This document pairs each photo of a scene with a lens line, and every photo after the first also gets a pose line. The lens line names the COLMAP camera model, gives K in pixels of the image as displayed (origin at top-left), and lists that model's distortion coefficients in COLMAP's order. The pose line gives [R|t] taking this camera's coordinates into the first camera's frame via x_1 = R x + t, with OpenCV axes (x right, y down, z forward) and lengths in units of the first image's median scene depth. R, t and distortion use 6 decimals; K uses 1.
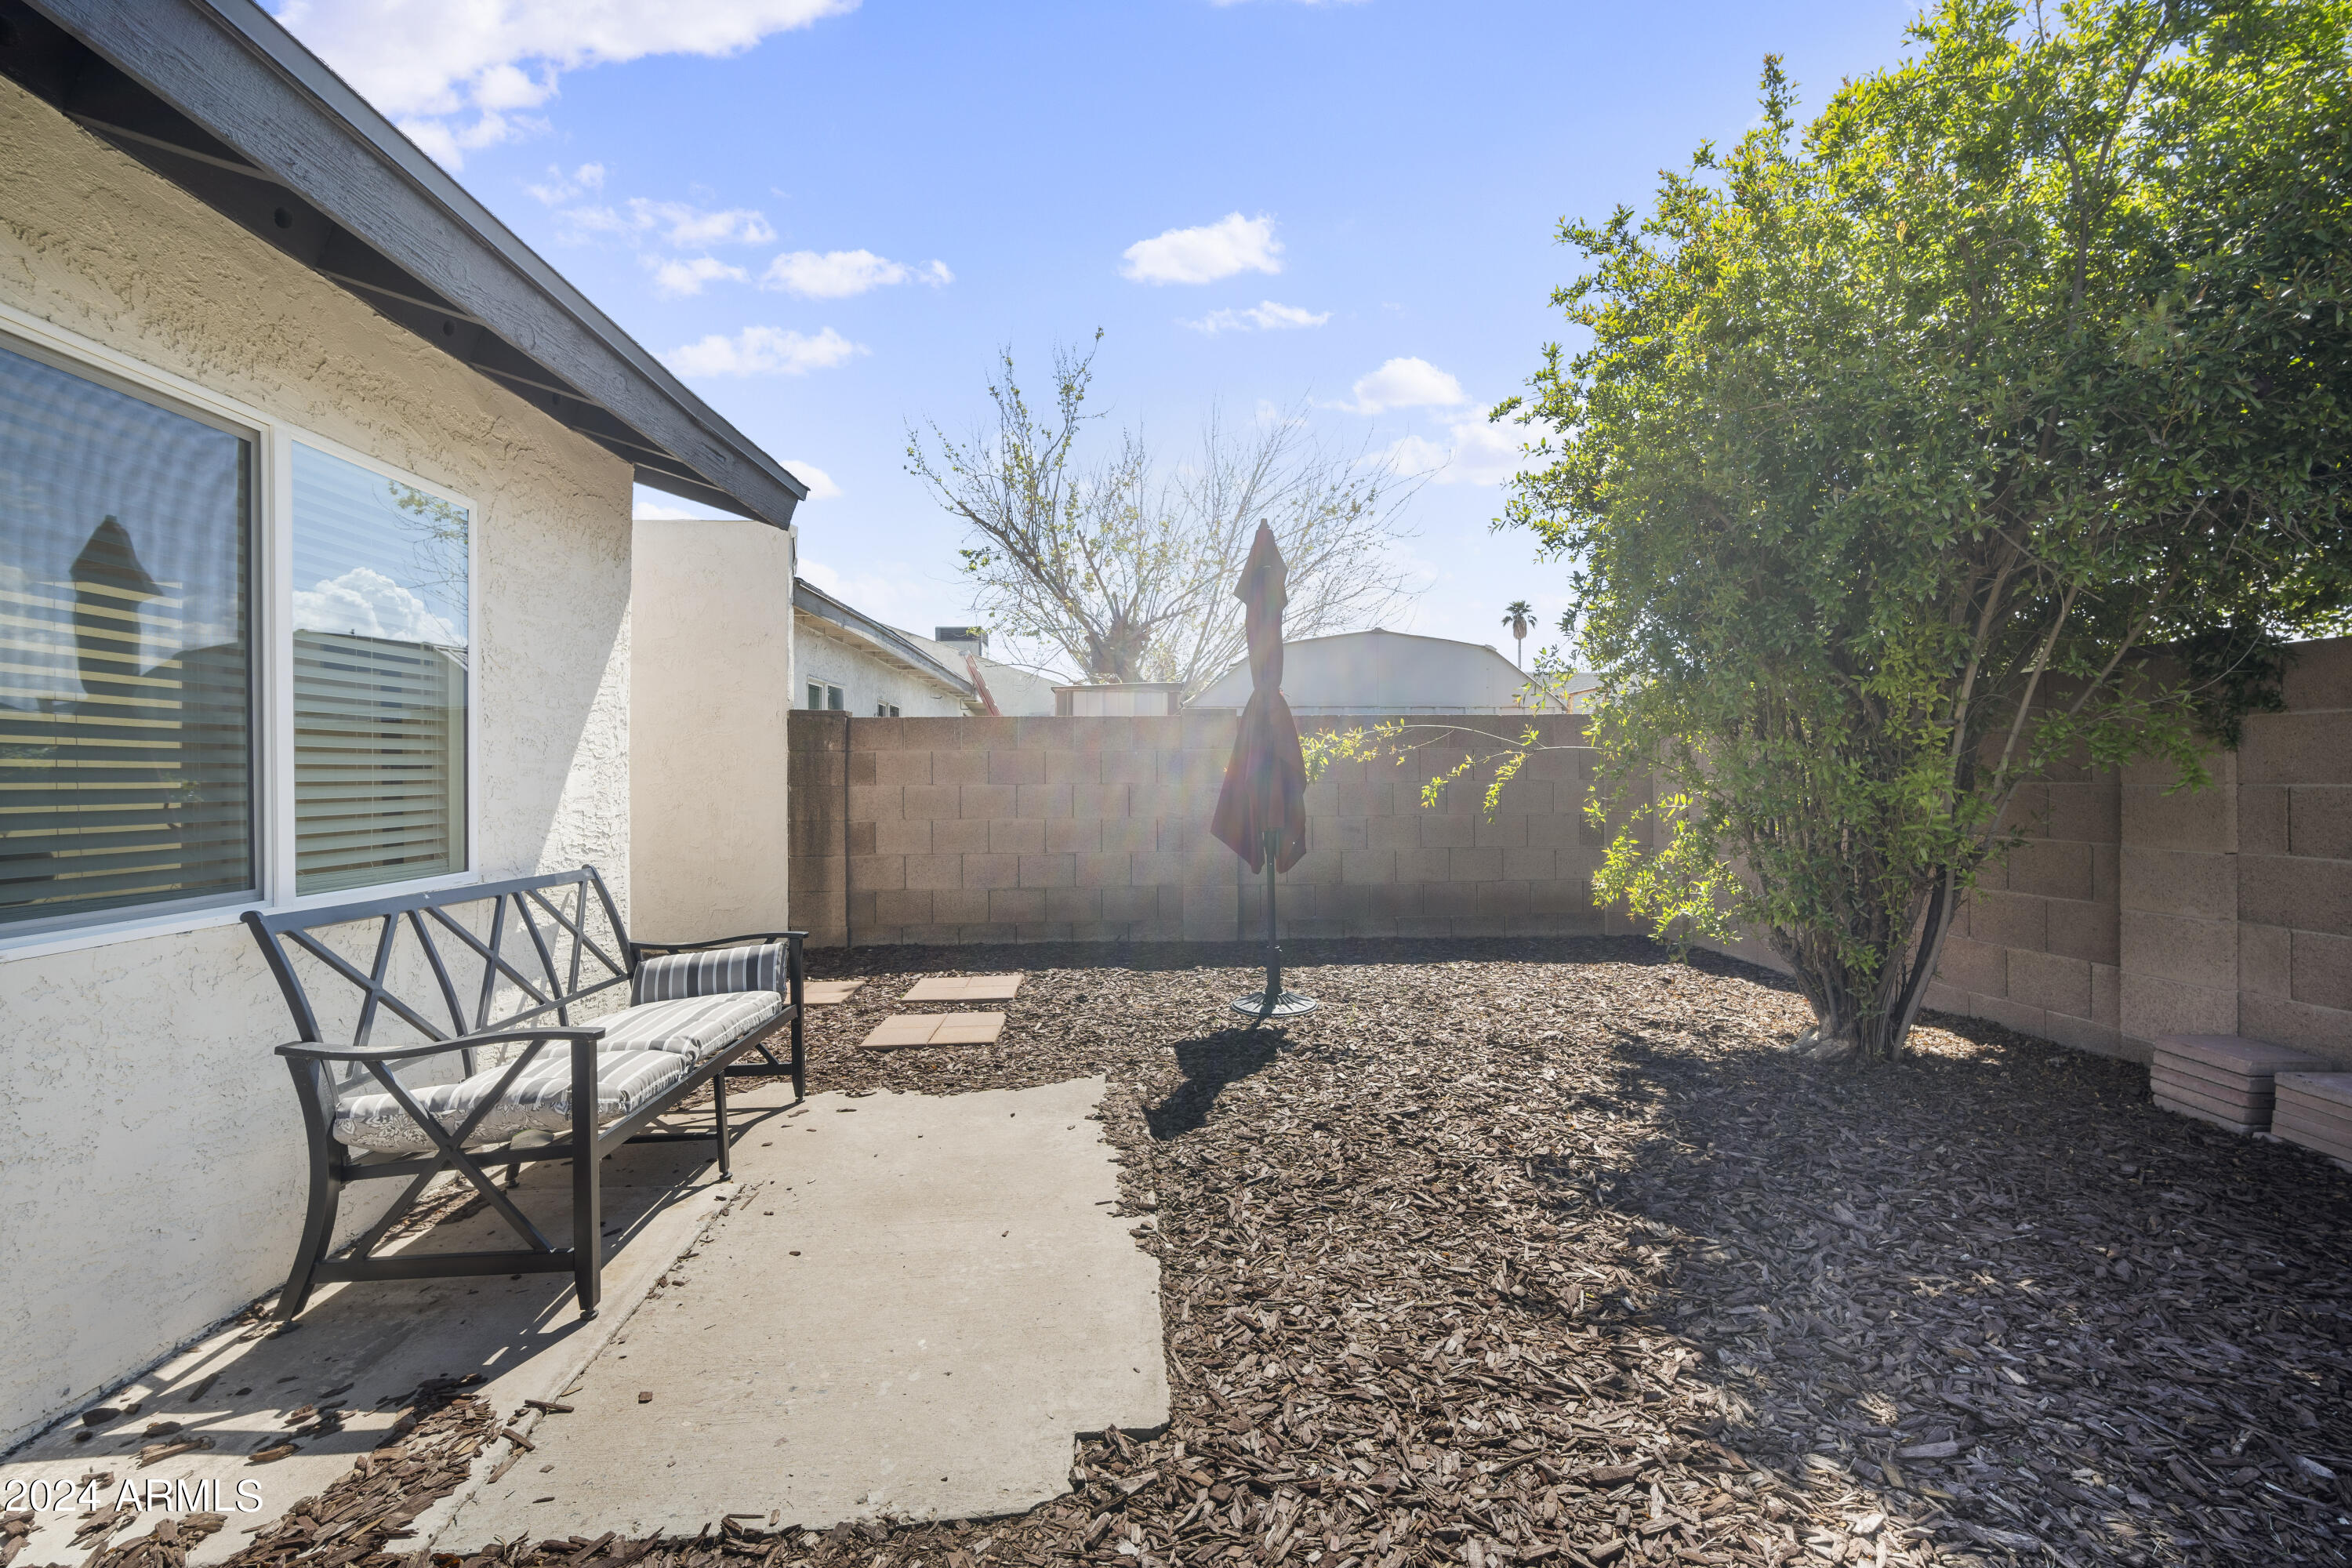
lens RADIAL K [[1029.2, 0, 1188.8], [0, 1029.2, 778.1], [0, 0, 1]] dist [-0.002028, 0.000296]
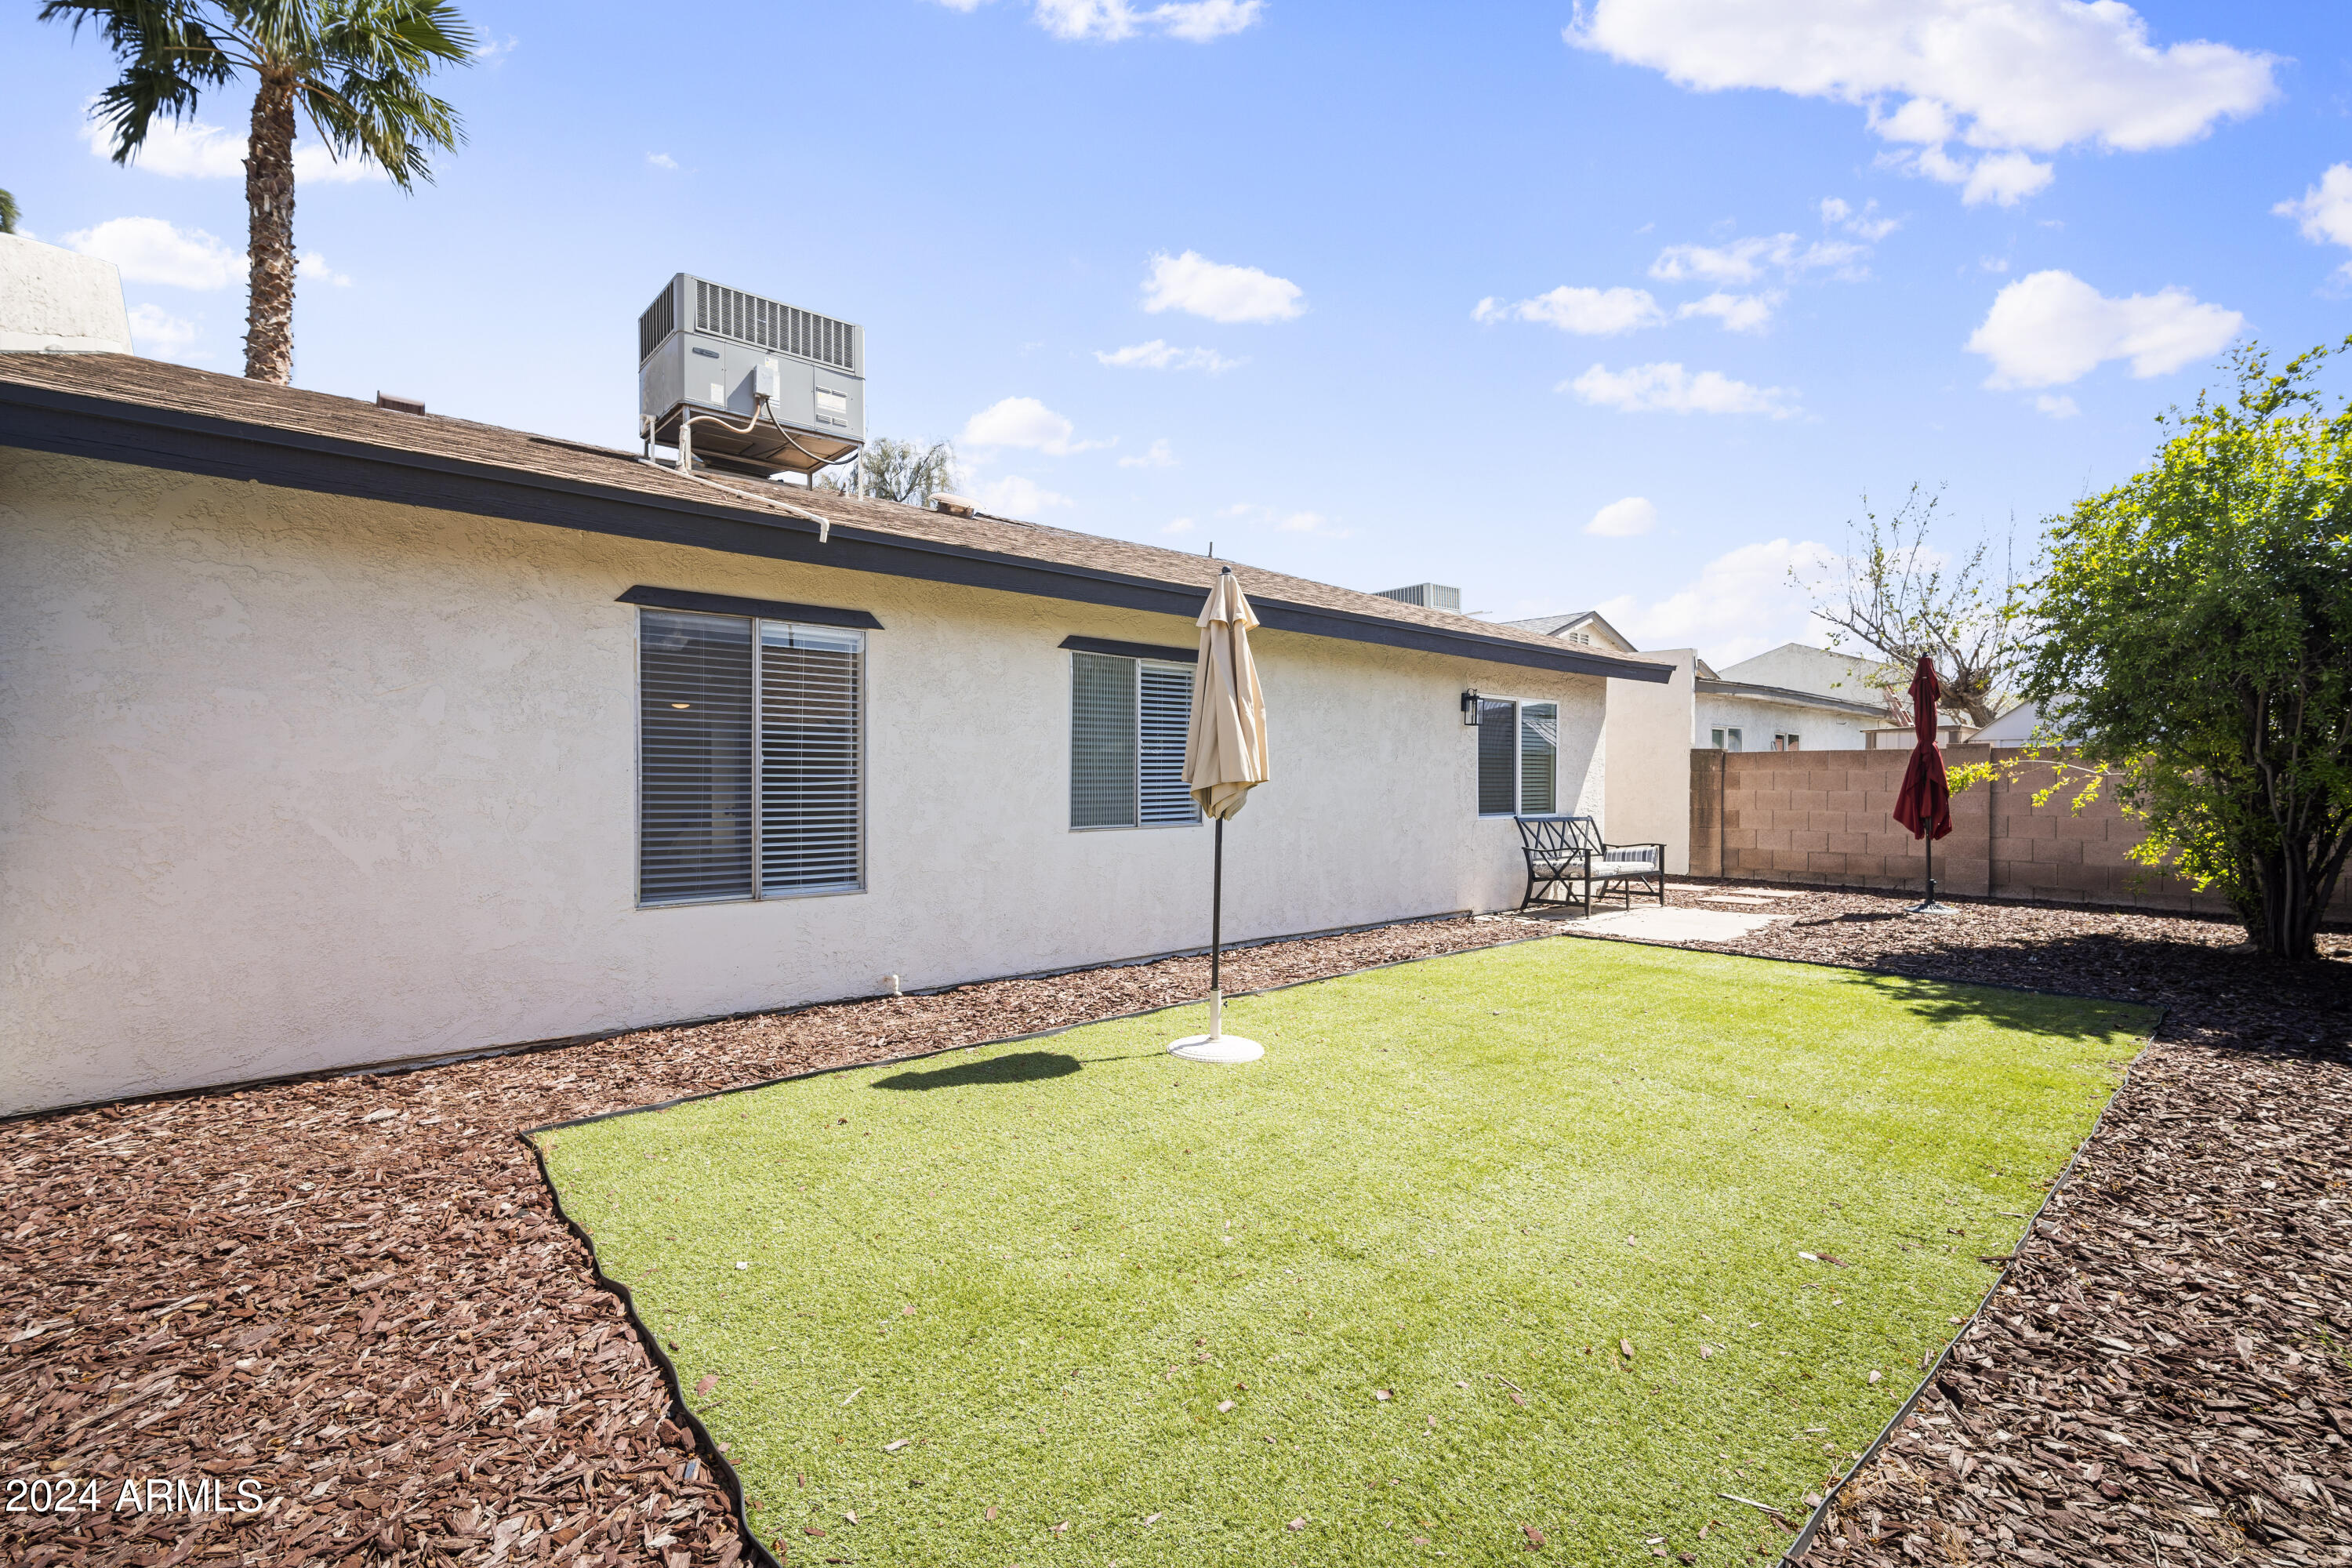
lens RADIAL K [[1029.2, 0, 1178.5], [0, 1029.2, 777.4], [0, 0, 1]] dist [-0.002028, 0.000296]
pose [[0.610680, 0.005354, -0.791860, 1.184770], [-0.008350, 0.999965, 0.000322, -0.016720], [0.791834, 0.006416, 0.610703, -1.993455]]
